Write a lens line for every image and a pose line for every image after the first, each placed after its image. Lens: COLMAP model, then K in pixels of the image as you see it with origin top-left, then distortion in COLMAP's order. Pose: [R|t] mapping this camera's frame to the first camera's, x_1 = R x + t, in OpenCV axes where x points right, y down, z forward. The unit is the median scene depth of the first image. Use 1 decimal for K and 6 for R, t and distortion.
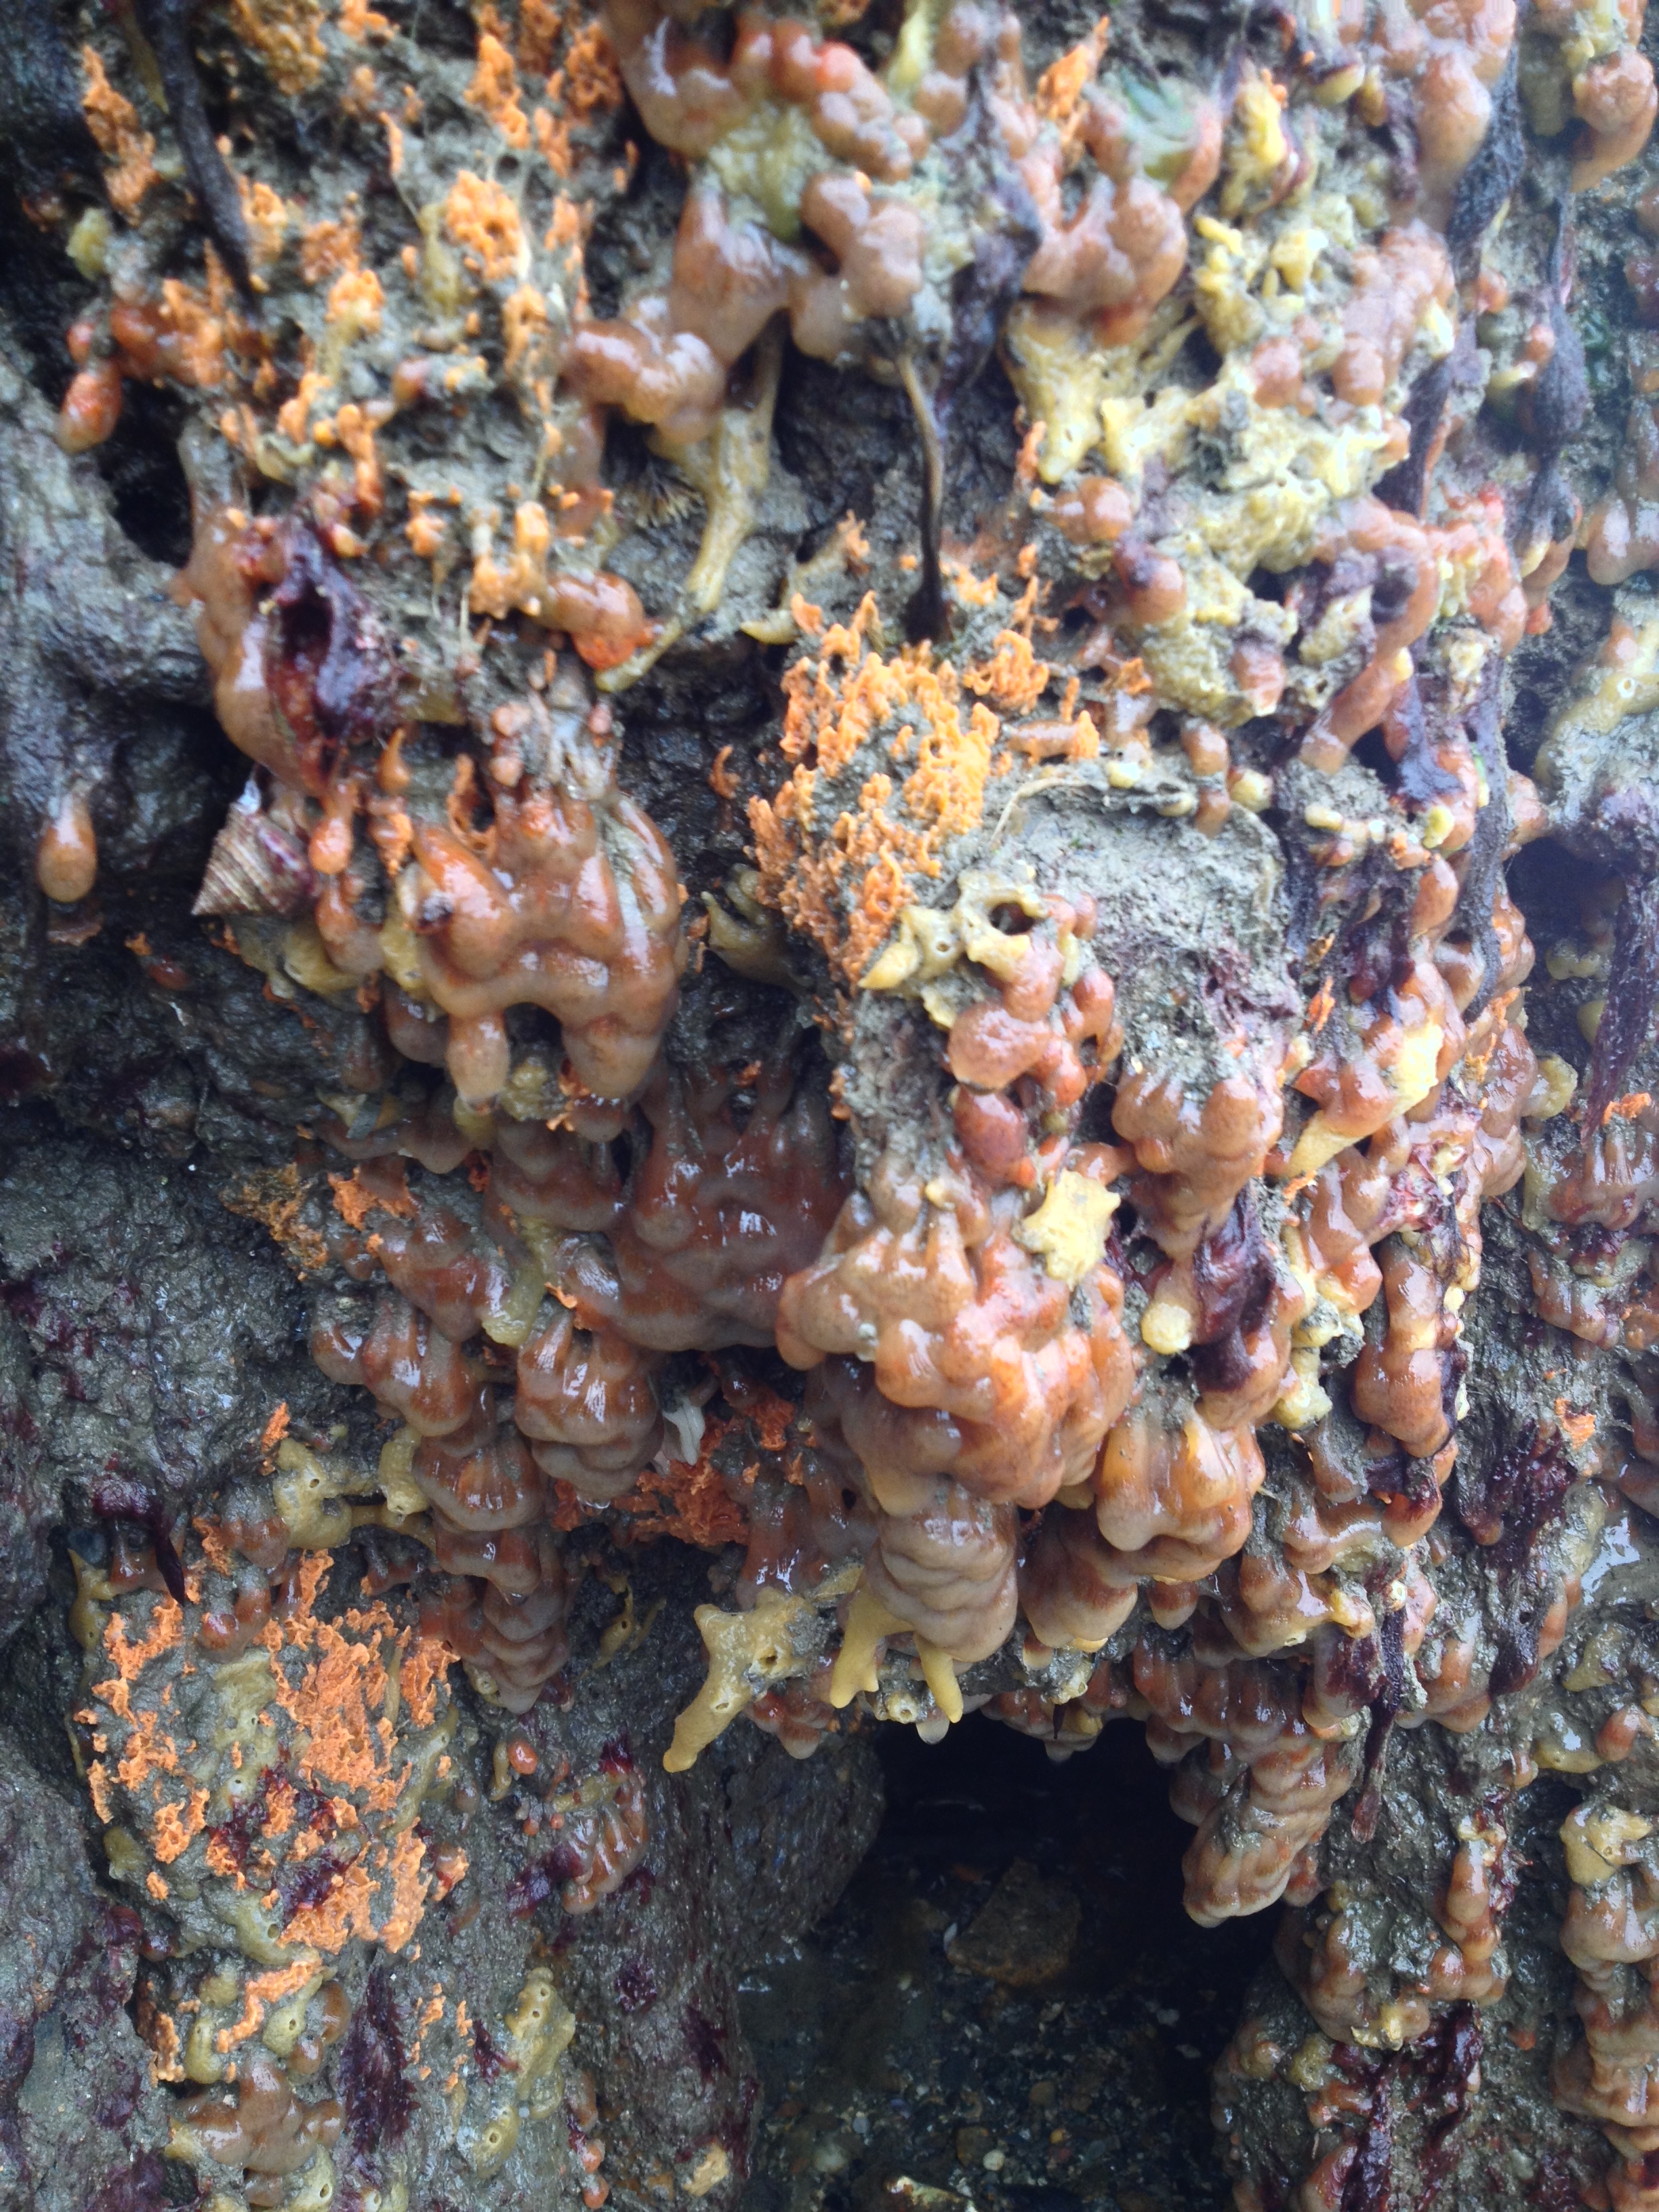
lens RADIAL K [[2425.2, 0, 864.4], [0, 2425.2, 1104.3], [0, 0, 1]] dist [0.274149, -0.762220]
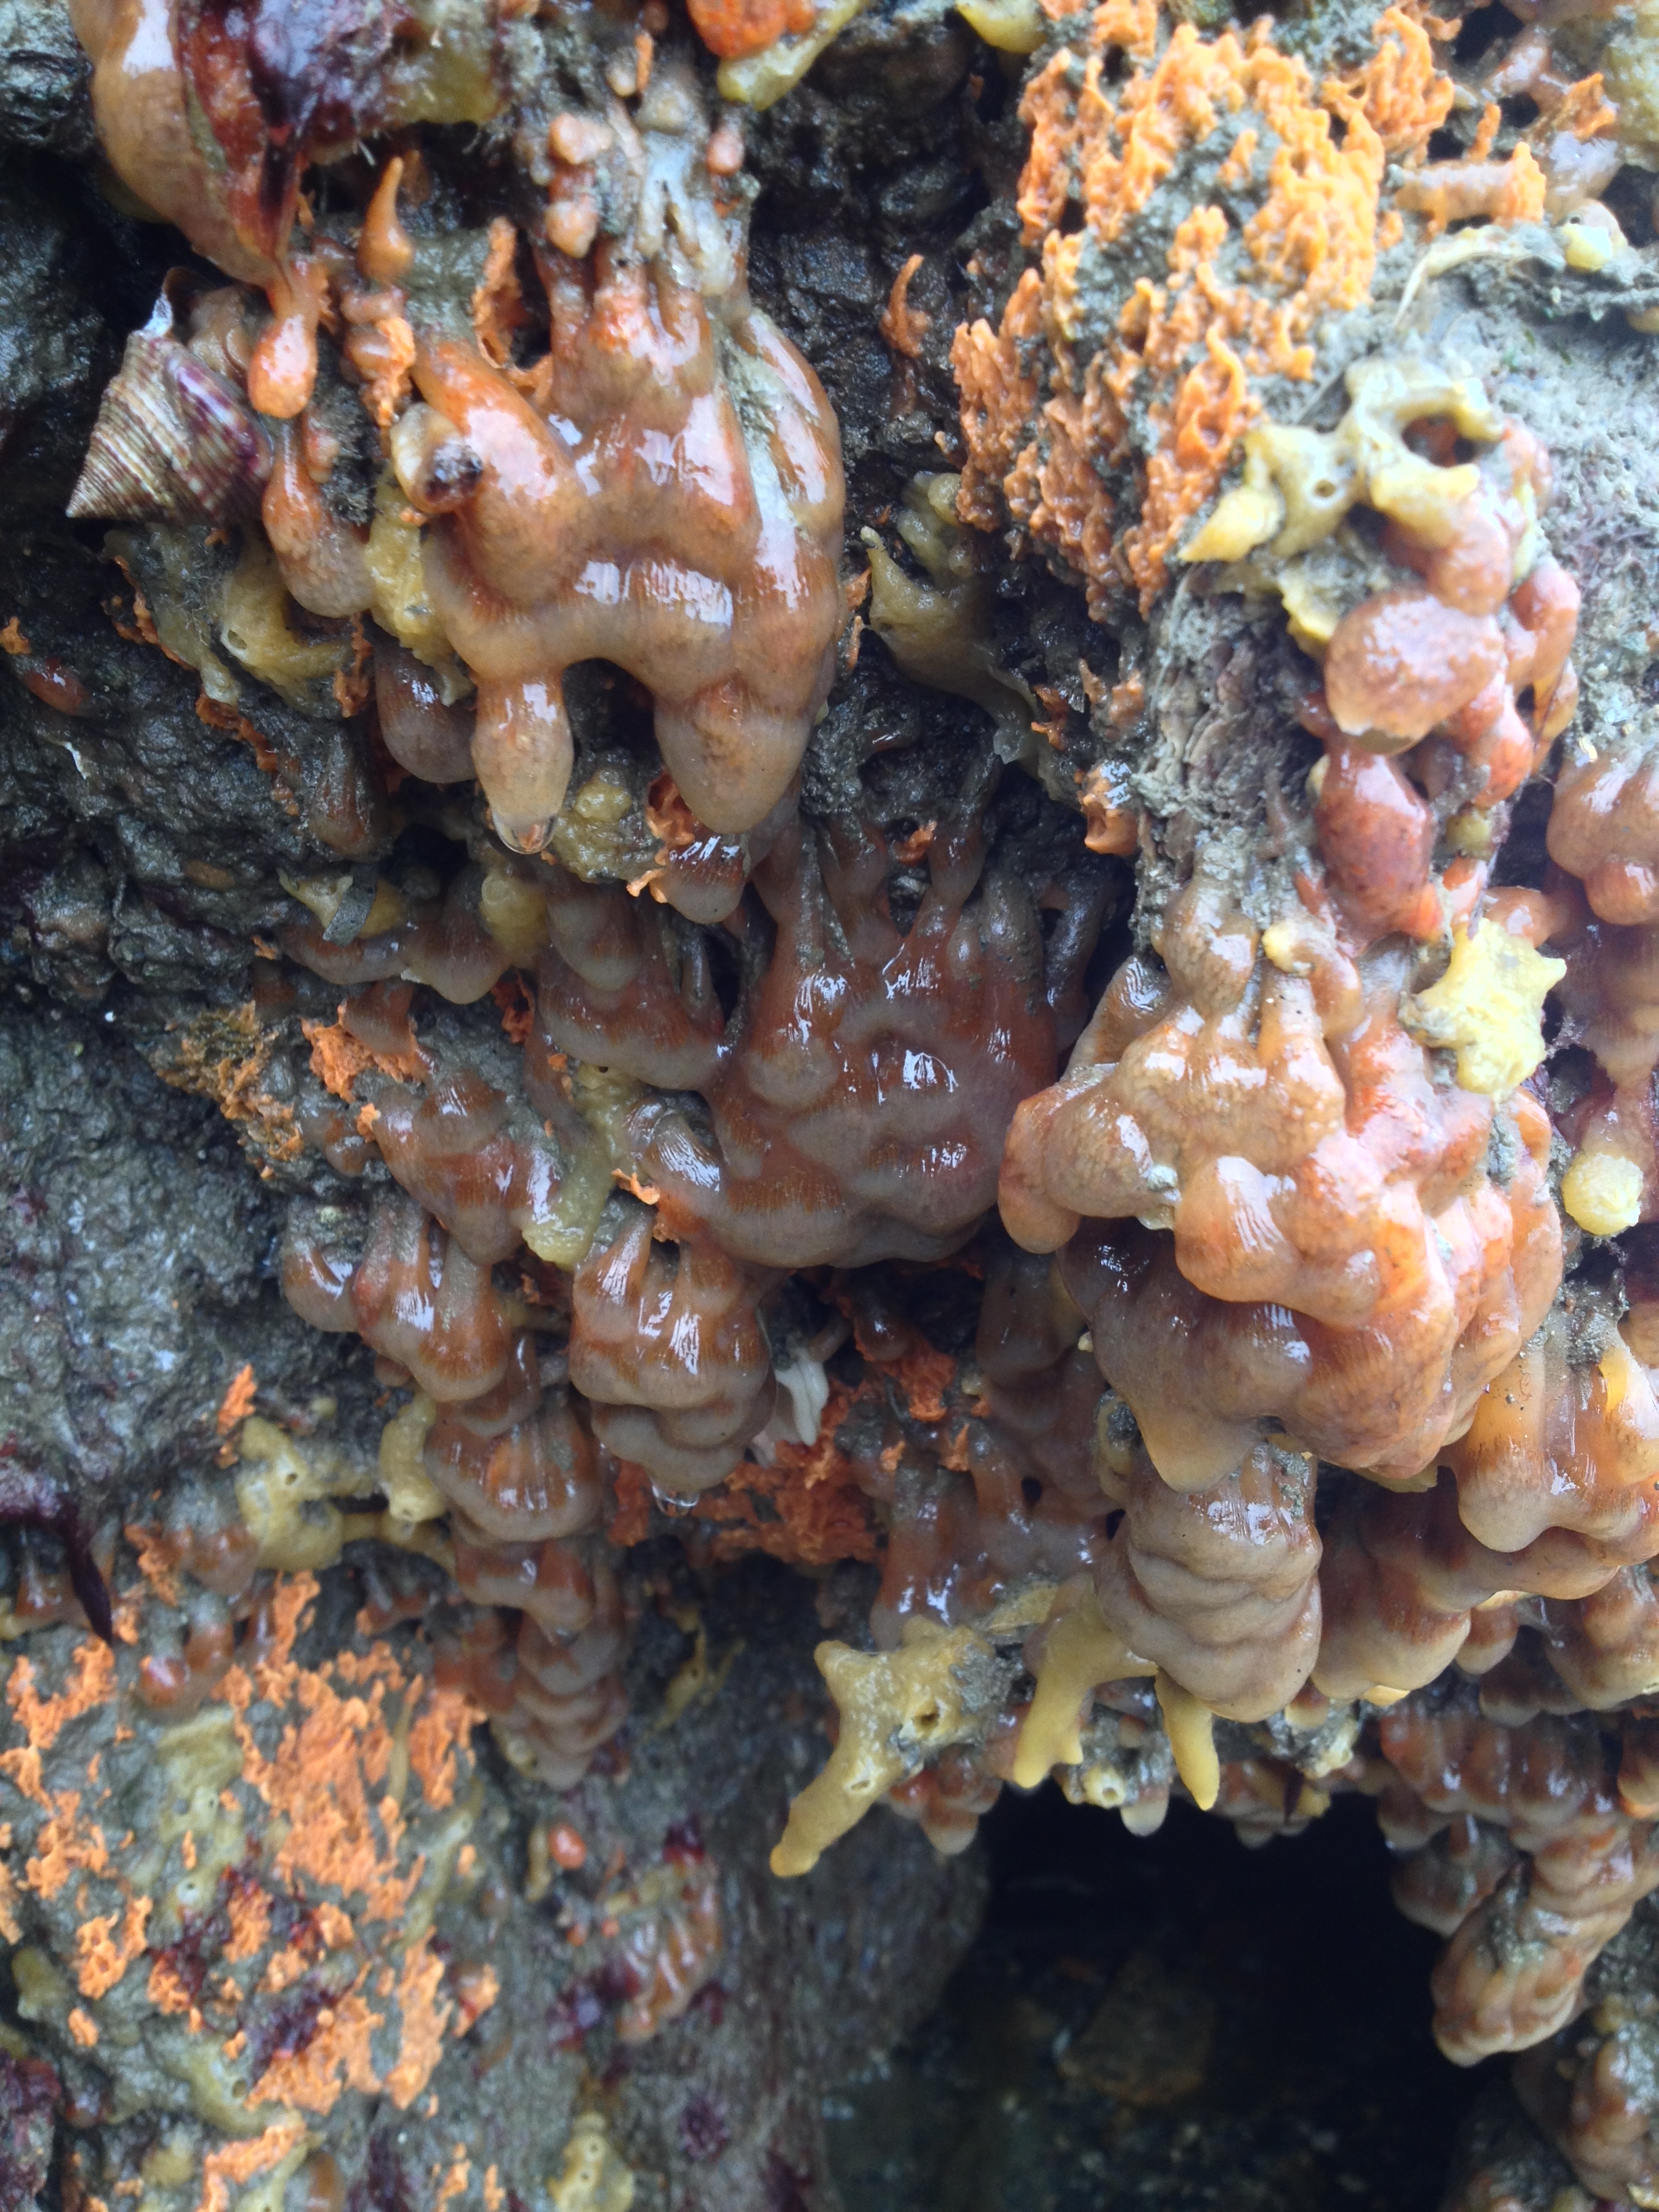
lens RADIAL K [[2237.3, 0, 829.5], [0, 2237.3, 1106.0], [0, 0, 1]] dist [0.214374, -0.536987]
pose [[0.999953, -0.008133, -0.005281, -0.064994], [0.007913, 0.999154, -0.040350, 0.080046], [0.005605, 0.040306, 0.999172, 0.358562]]
